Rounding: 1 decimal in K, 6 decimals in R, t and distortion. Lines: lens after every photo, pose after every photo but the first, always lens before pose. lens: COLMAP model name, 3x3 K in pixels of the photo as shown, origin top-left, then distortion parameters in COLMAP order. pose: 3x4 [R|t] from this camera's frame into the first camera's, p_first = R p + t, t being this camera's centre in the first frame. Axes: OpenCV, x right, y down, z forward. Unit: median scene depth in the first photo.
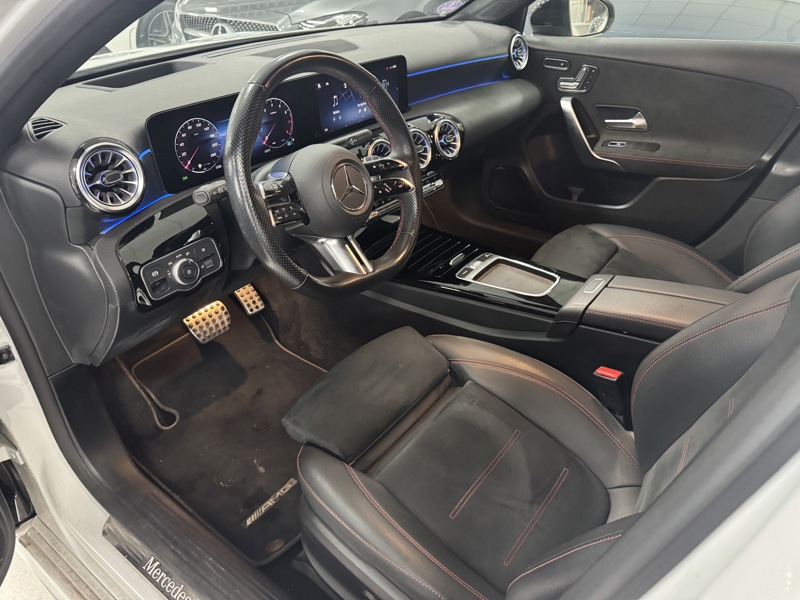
lens RADIAL K [[555.8, 0, 402.9], [0, 555.8, 297.7], [0, 0, 1]] dist [-0.000904, -0.001081]
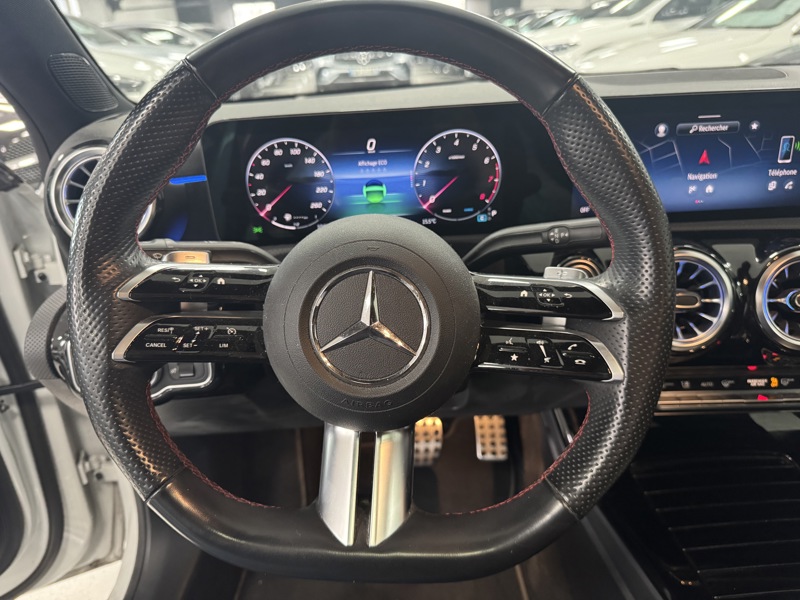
lens RADIAL K [[567.6, 0, 407.9], [0, 567.6, 298.0], [0, 0, 1]] dist [0.082909, -0.136214]
pose [[0.627322, 0.284185, -0.725055, 0.149876], [-0.383150, 0.923188, 0.030339, -0.173679], [0.677984, 0.258773, 0.688022, 0.527457]]
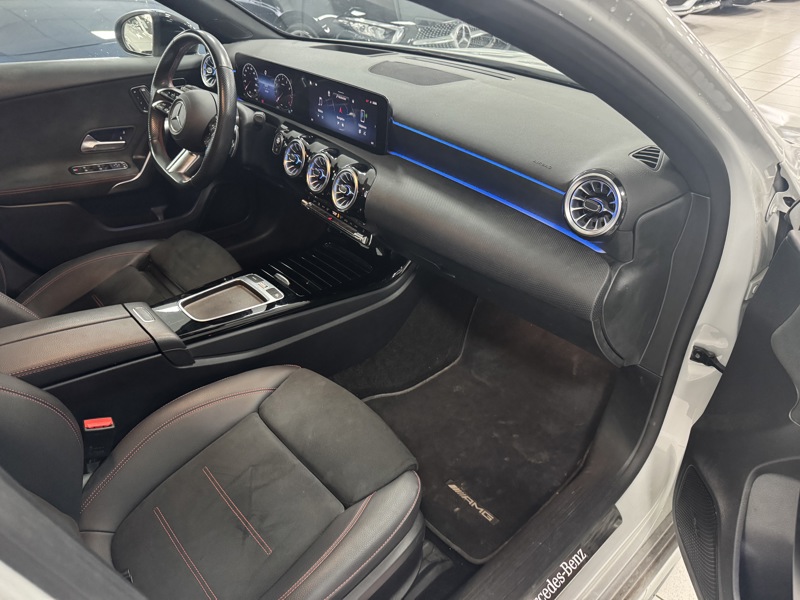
lens RADIAL K [[555.8, 0, 402.9], [0, 555.8, 297.7], [0, 0, 1]] dist [-0.000904, -0.001081]
pose [[-0.193571, 0.519110, -0.832499, 1.005868], [-0.562154, 0.636751, 0.527761, -0.775656], [0.804060, 0.570152, 0.168563, 1.122065]]
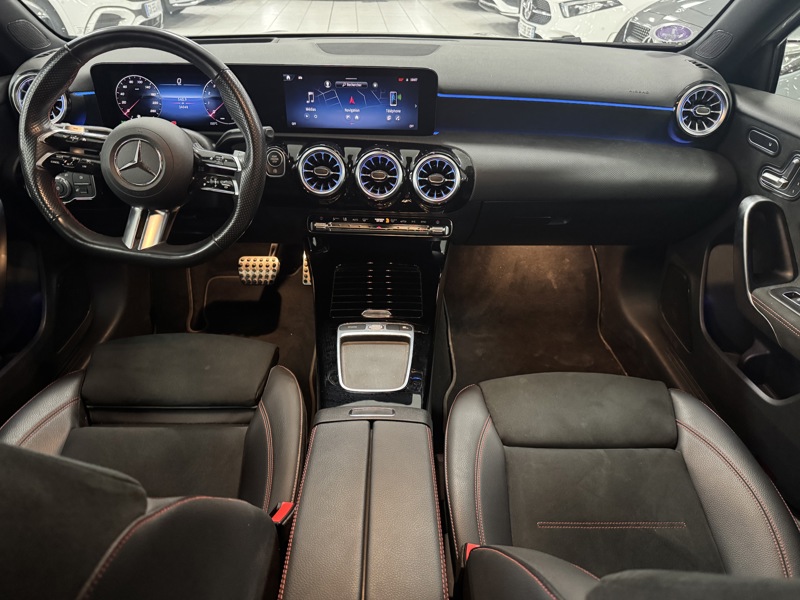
lens RADIAL K [[555.8, 0, 402.9], [0, 555.8, 297.7], [0, 0, 1]] dist [-0.000904, -0.001081]
pose [[0.595800, 0.428137, -0.679501, 0.736146], [-0.448985, 0.879062, 0.160195, -0.262281], [0.665908, 0.209641, 0.715972, 0.466484]]
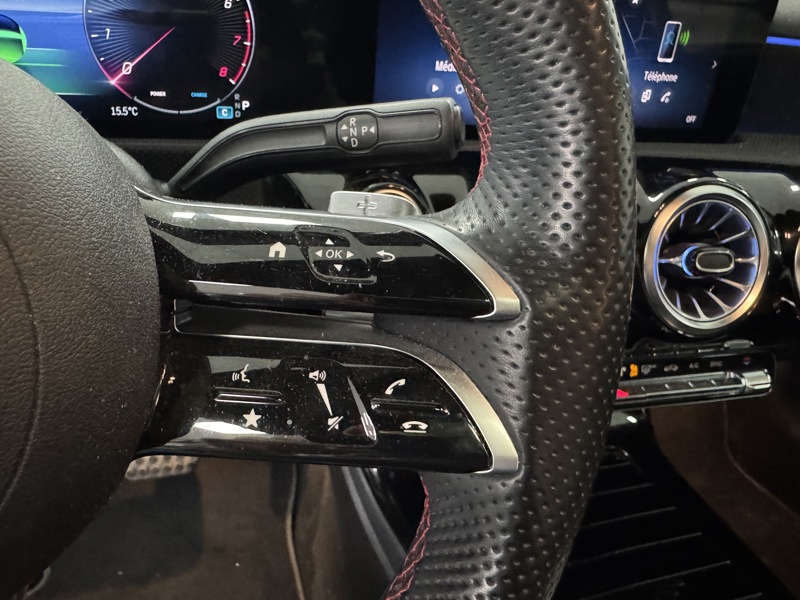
lens RADIAL K [[585.4, 0, 342.1], [0, 585.4, 291.5], [0, 0, 1]] dist [-0.033919, -0.001247]
pose [[0.786598, 0.329380, -0.522276, 0.038270], [-0.385222, 0.922822, 0.001808, -0.188641], [0.482563, 0.199770, 0.852774, 0.691789]]
